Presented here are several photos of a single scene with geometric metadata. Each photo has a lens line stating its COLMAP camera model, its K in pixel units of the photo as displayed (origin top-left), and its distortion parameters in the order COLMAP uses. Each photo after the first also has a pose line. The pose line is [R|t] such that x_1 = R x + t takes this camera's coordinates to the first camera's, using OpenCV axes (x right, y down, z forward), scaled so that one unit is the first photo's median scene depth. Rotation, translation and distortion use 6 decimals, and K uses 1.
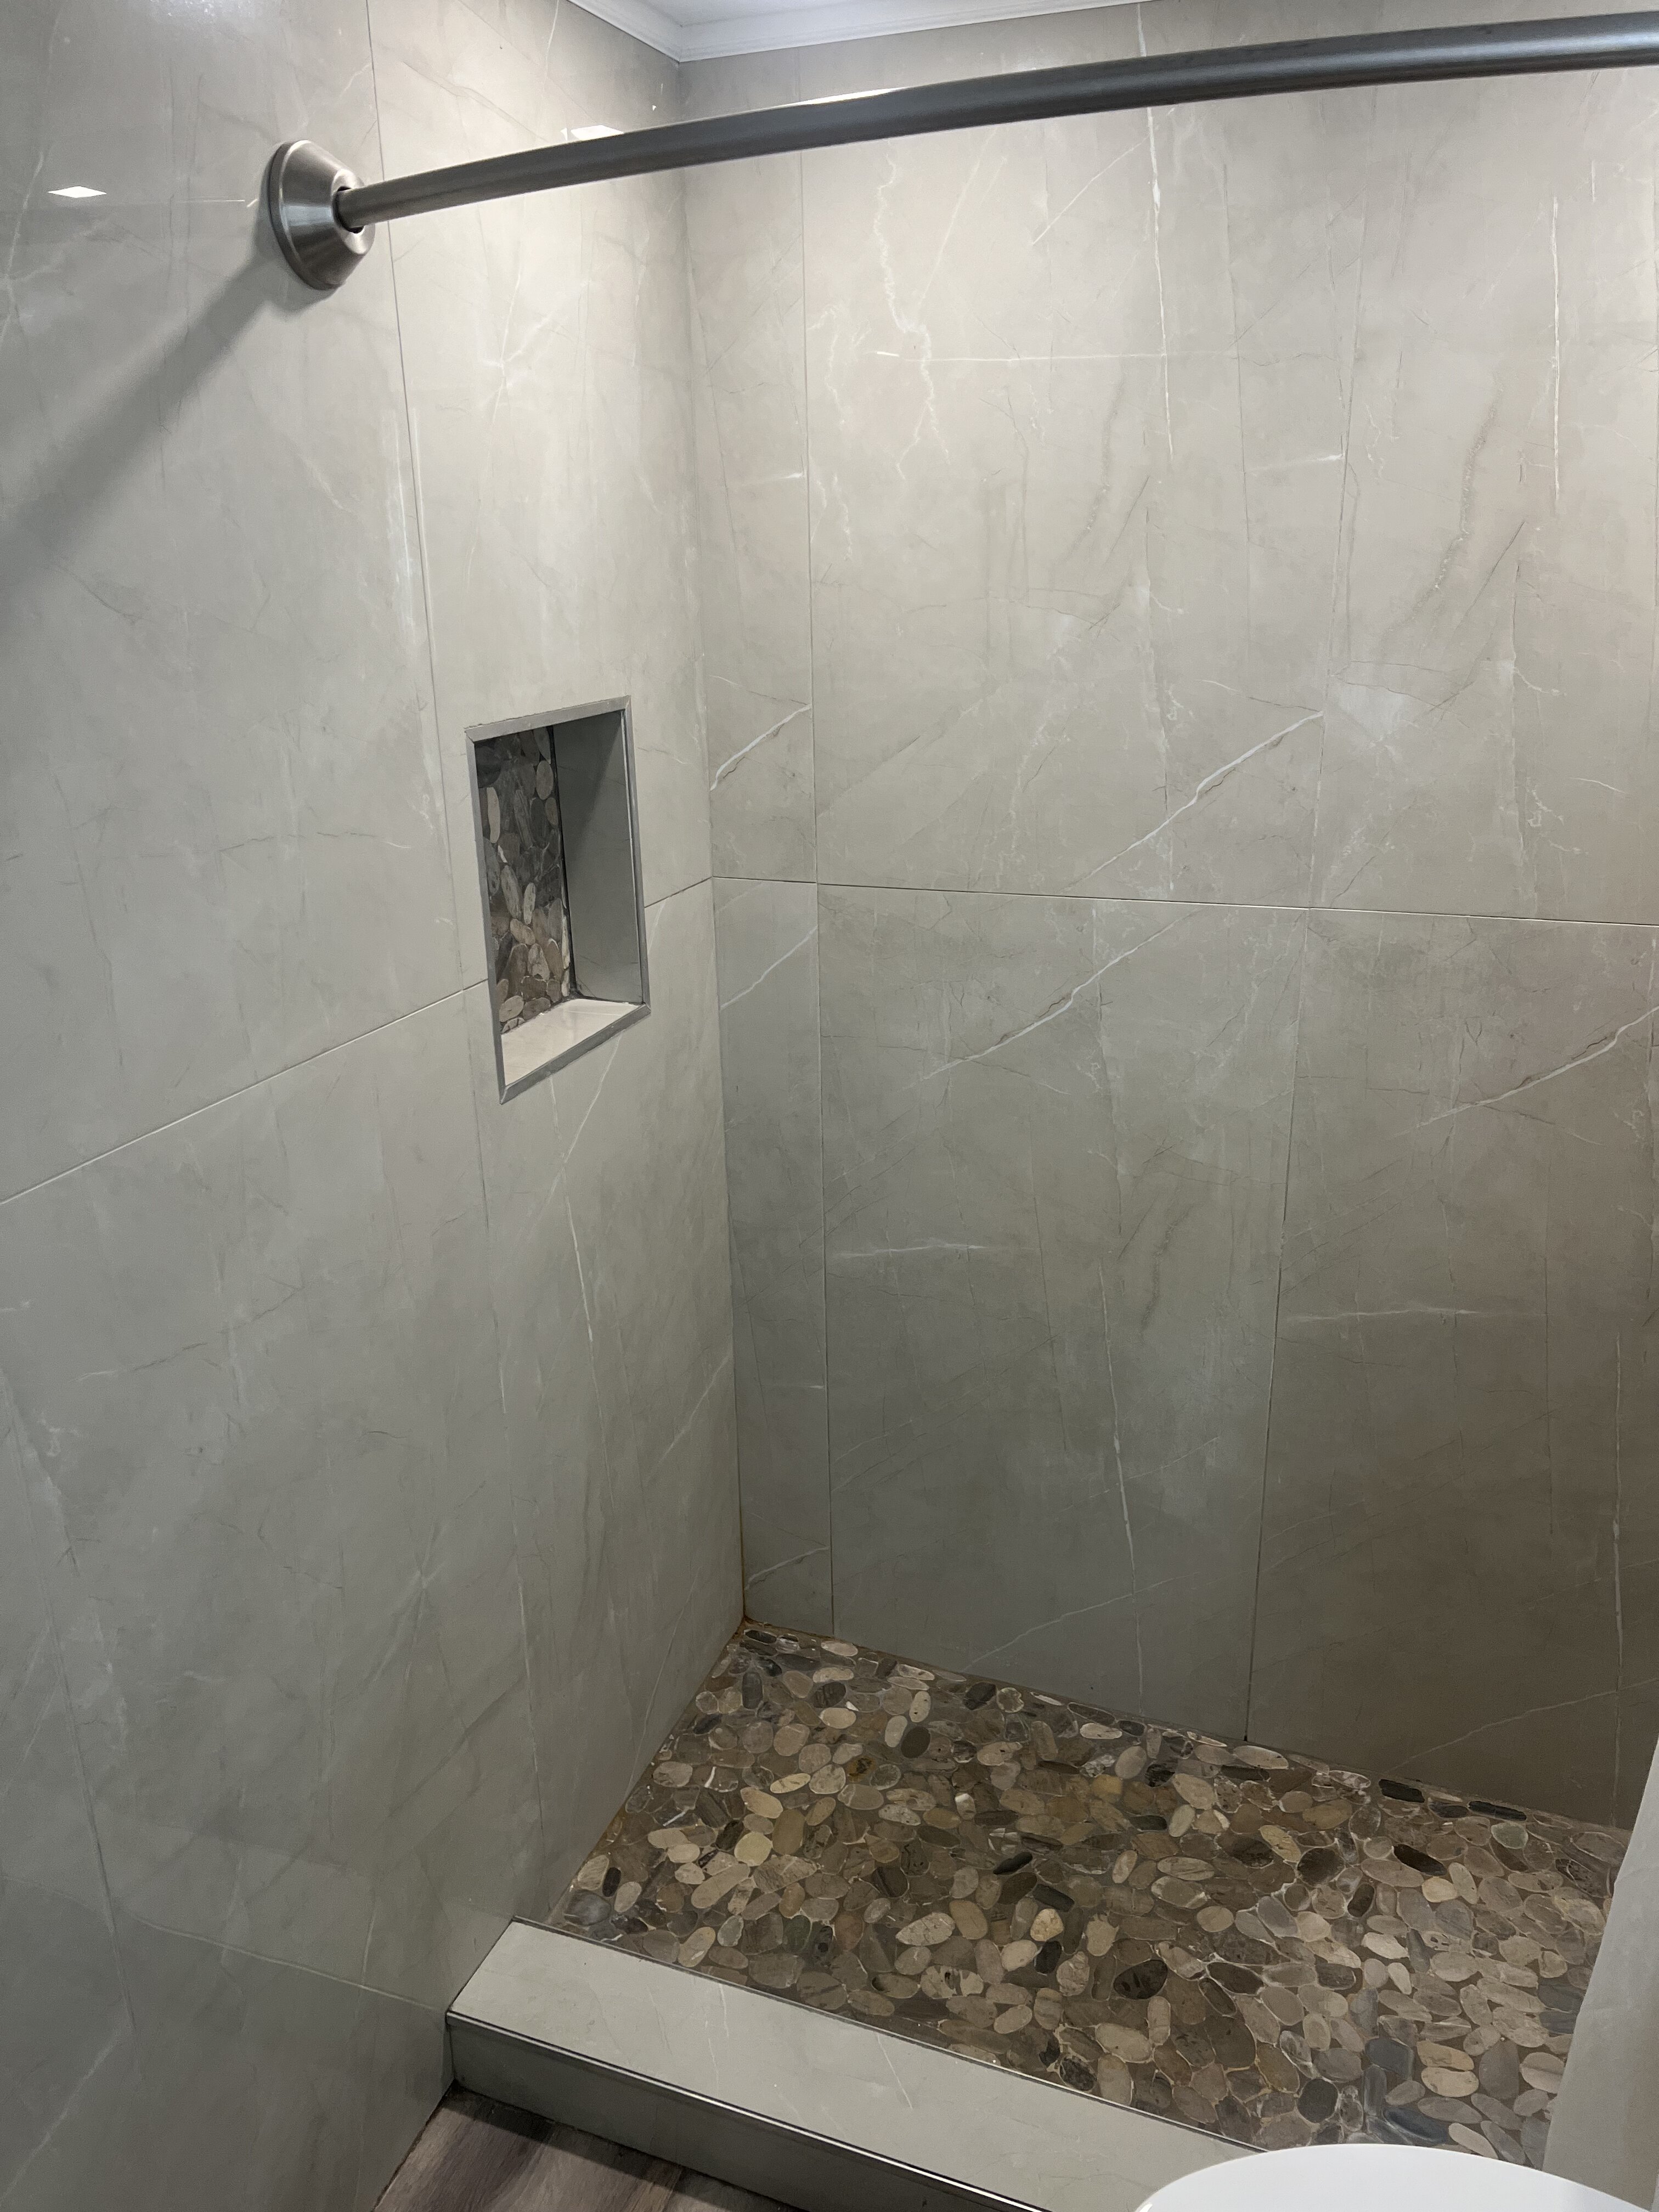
lens RADIAL K [[1685.1, 0, 861.3], [0, 1685.1, 1180.6], [0, 0, 1]] dist [0.052285, -0.059957]
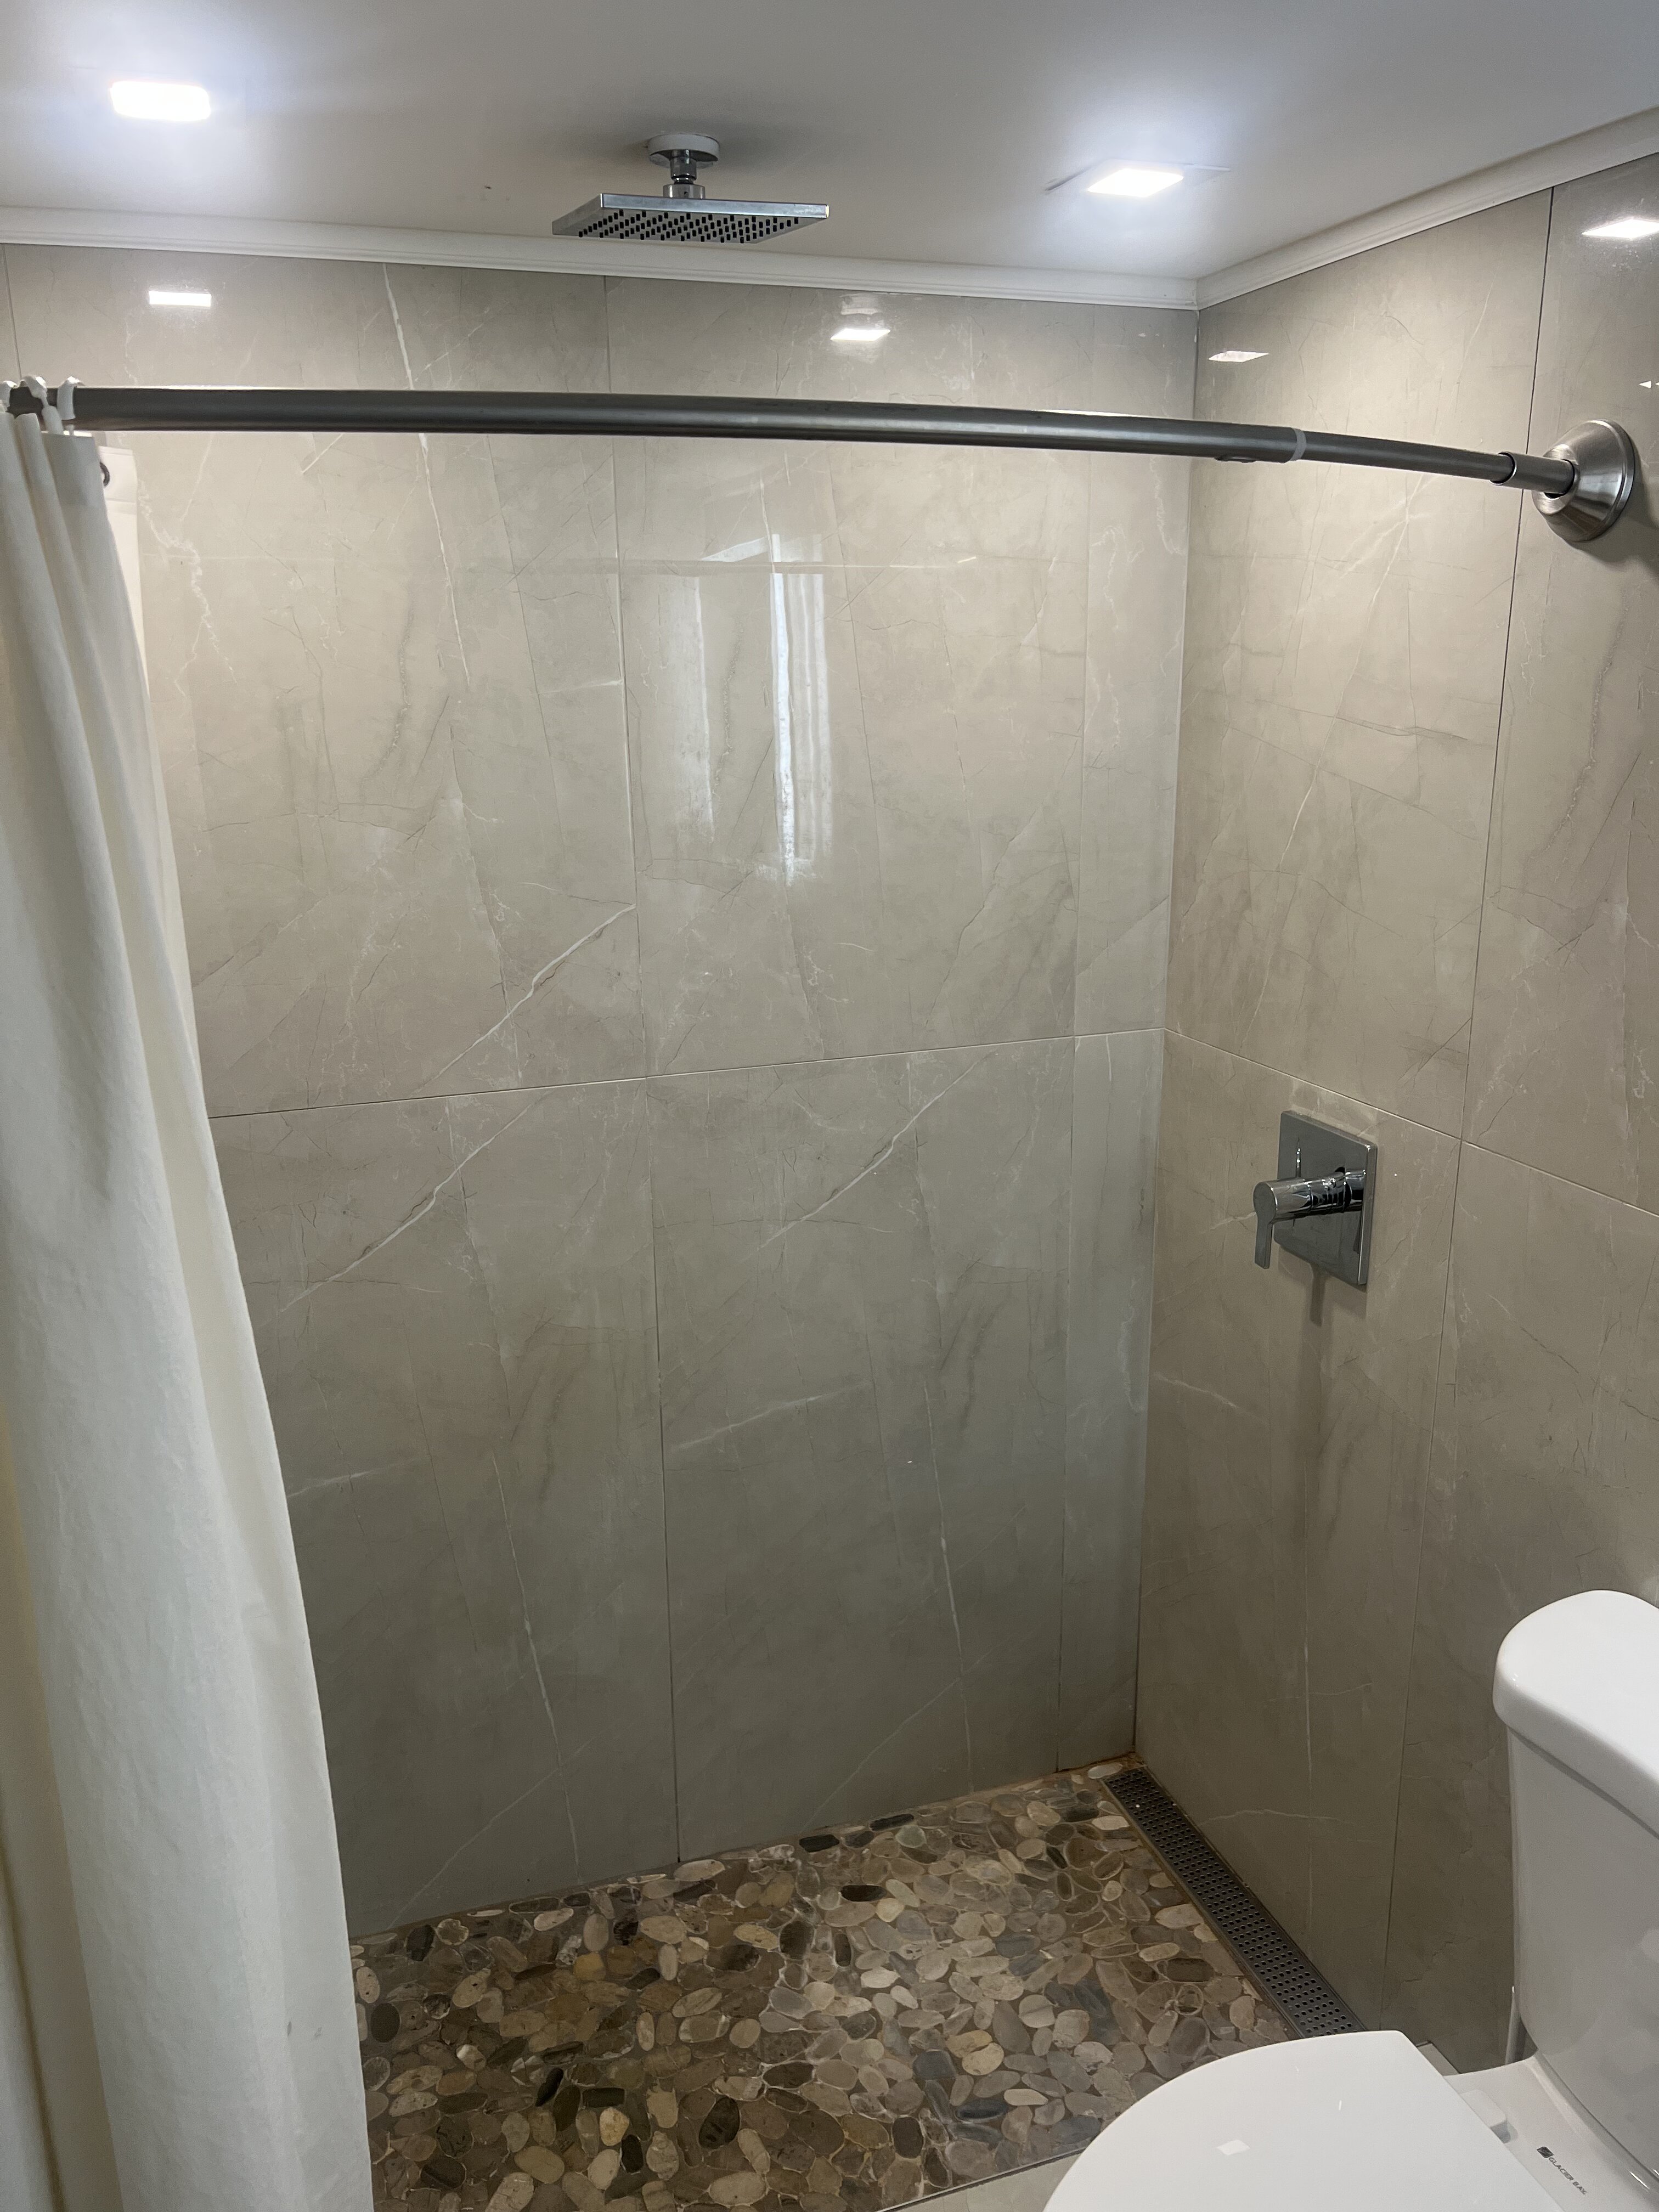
lens RADIAL K [[1685.1, 0, 847.8], [0, 1685.1, 1162.4], [0, 0, 1]] dist [0.052285, -0.059957]
pose [[0.761232, -0.177037, 0.623845, -0.307368], [0.226822, 0.973936, -0.000387, -0.072764], [-0.607517, 0.141796, 0.781548, 0.072577]]
